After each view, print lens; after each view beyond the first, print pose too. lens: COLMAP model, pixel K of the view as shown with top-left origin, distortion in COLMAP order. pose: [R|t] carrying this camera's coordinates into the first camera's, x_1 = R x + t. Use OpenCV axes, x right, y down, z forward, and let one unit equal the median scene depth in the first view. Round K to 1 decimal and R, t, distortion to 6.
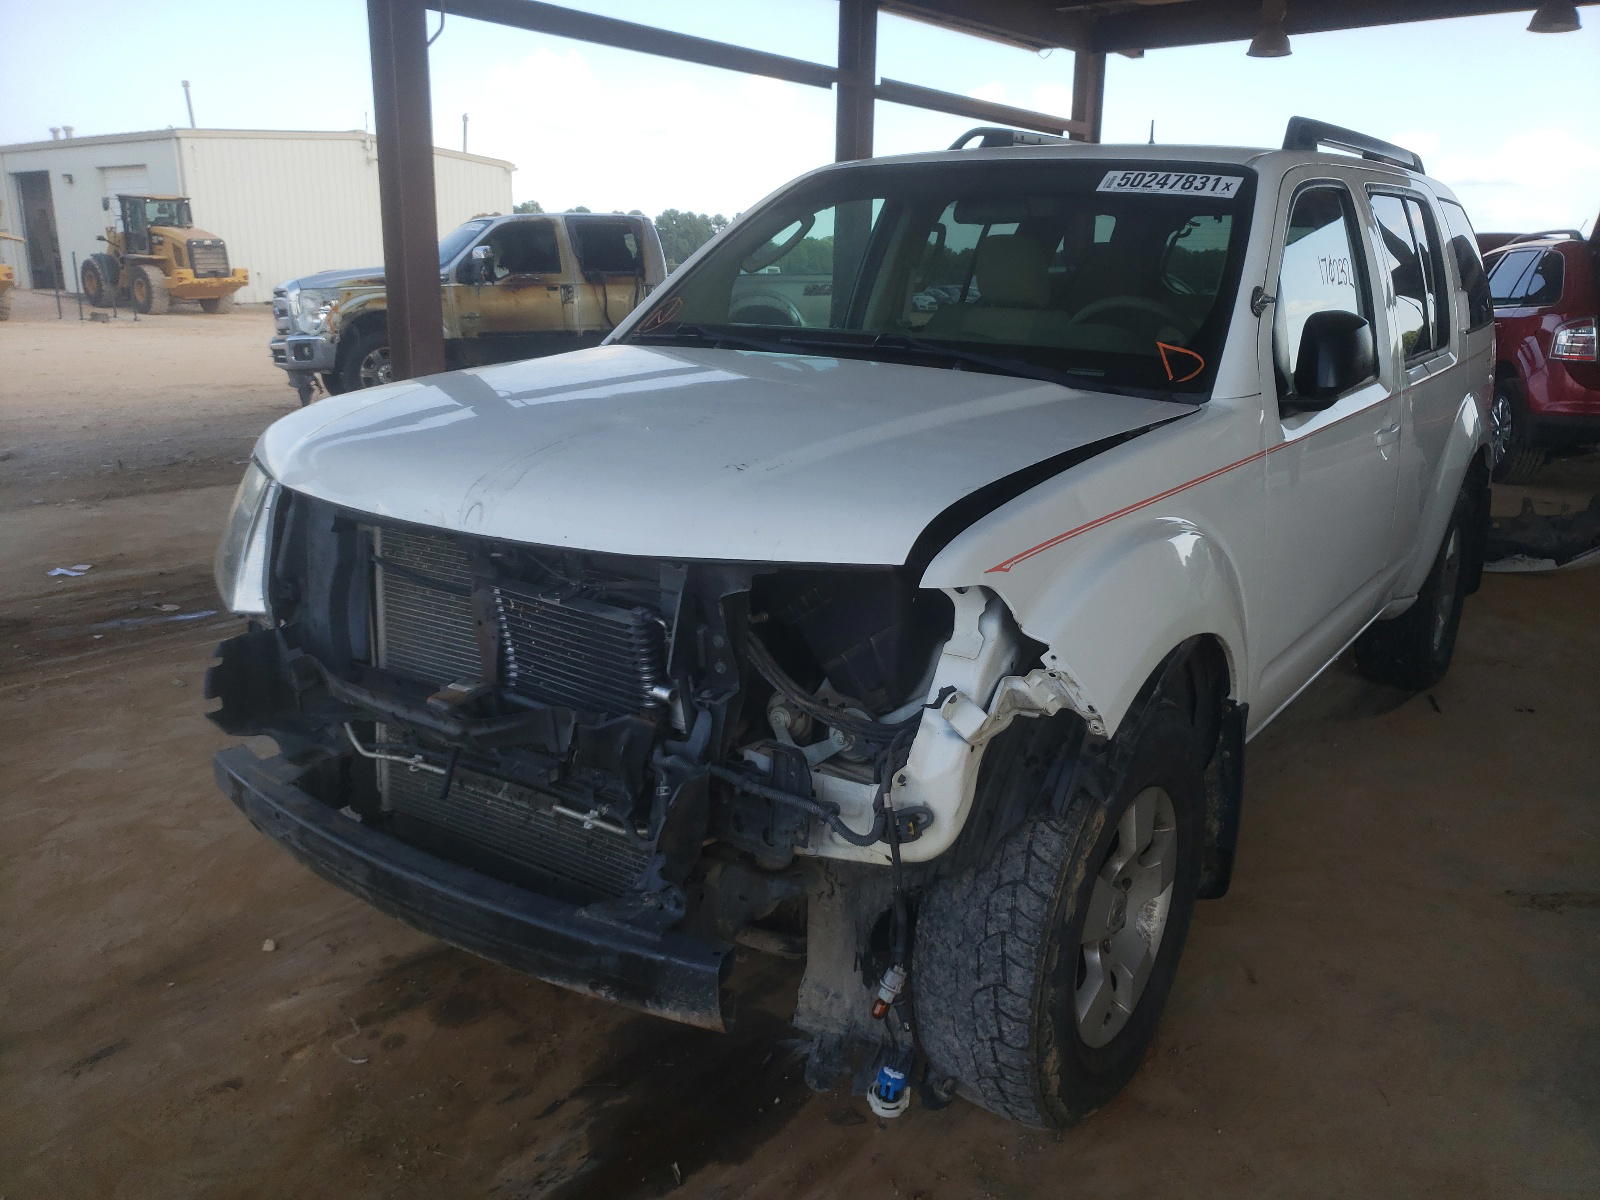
lens RADIAL K [[1205.5, 0, 805.1], [0, 1205.5, 603.6], [0, 0, 1]] dist [-0.055335, 0.000194]
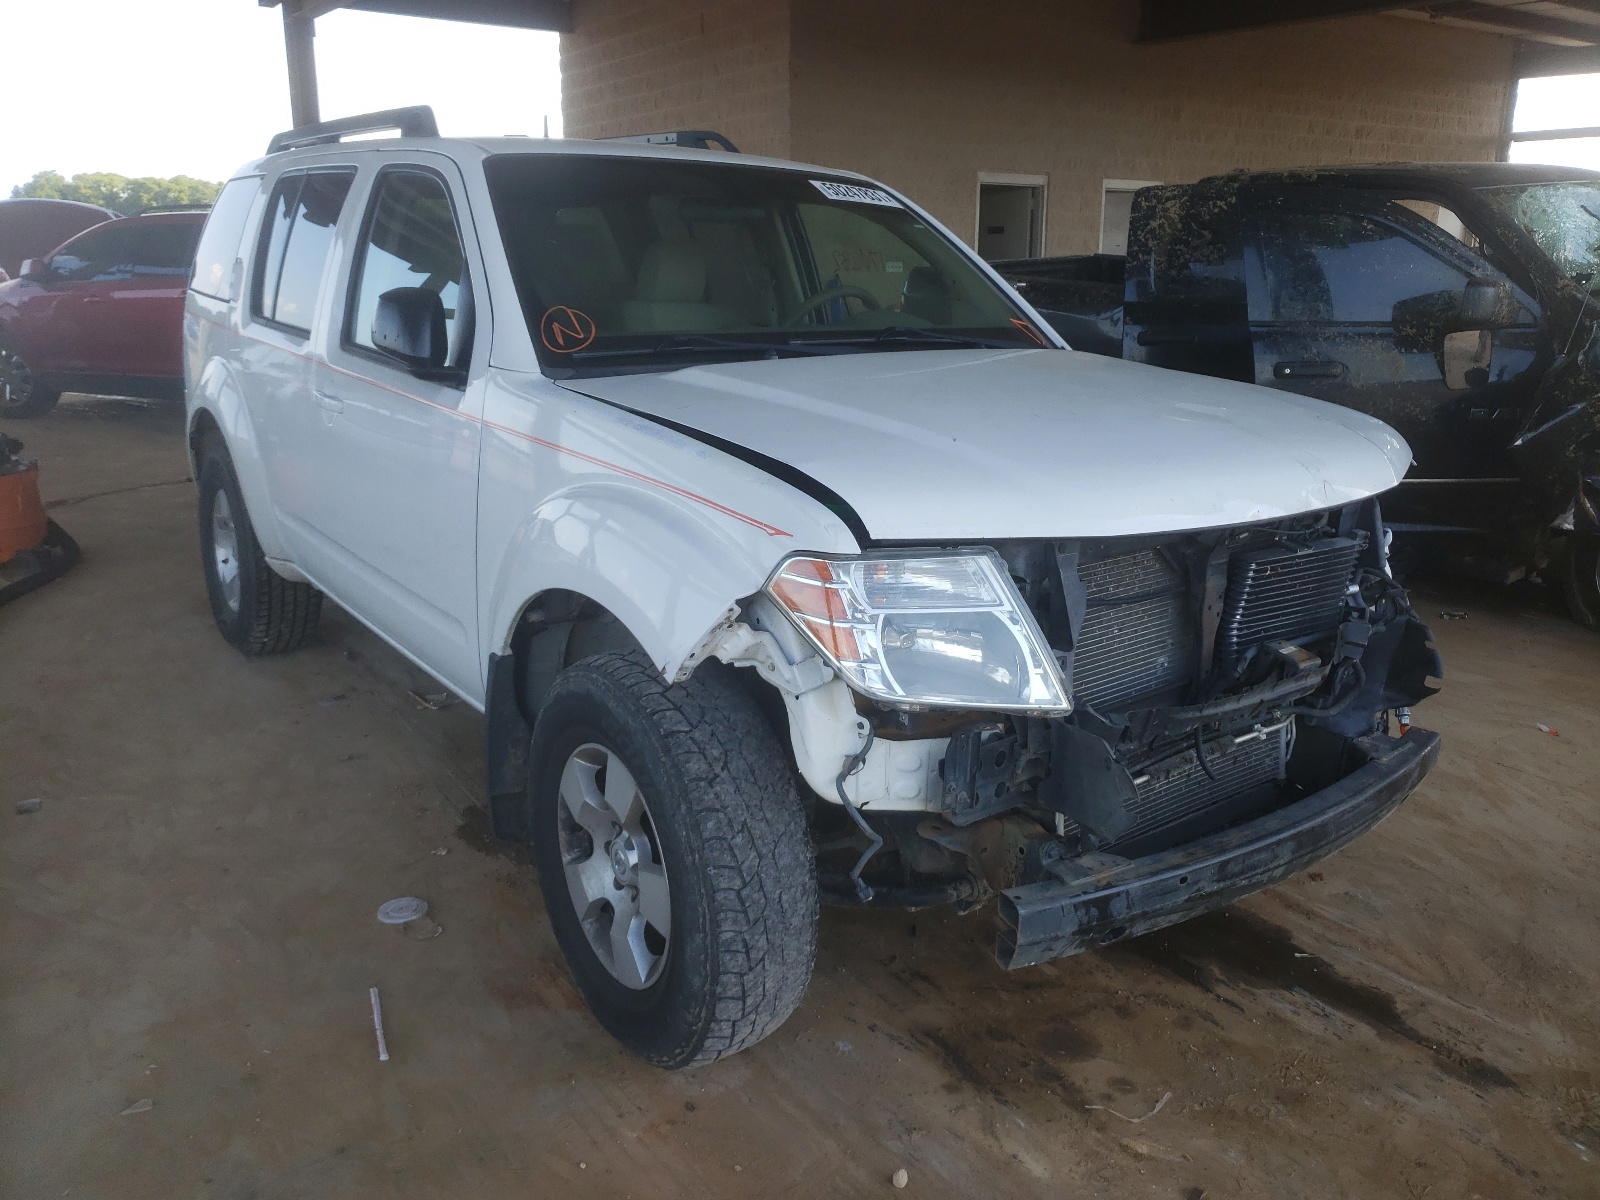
lens RADIAL K [[1205.5, 0, 806.9], [0, 1205.5, 596.9], [0, 0, 1]] dist [-0.055335, 0.000194]
pose [[0.364515, -0.284701, 0.886608, -1.213947], [0.267677, 0.943967, 0.193069, -0.268983], [-0.891896, 0.166948, 0.420298, 0.772130]]
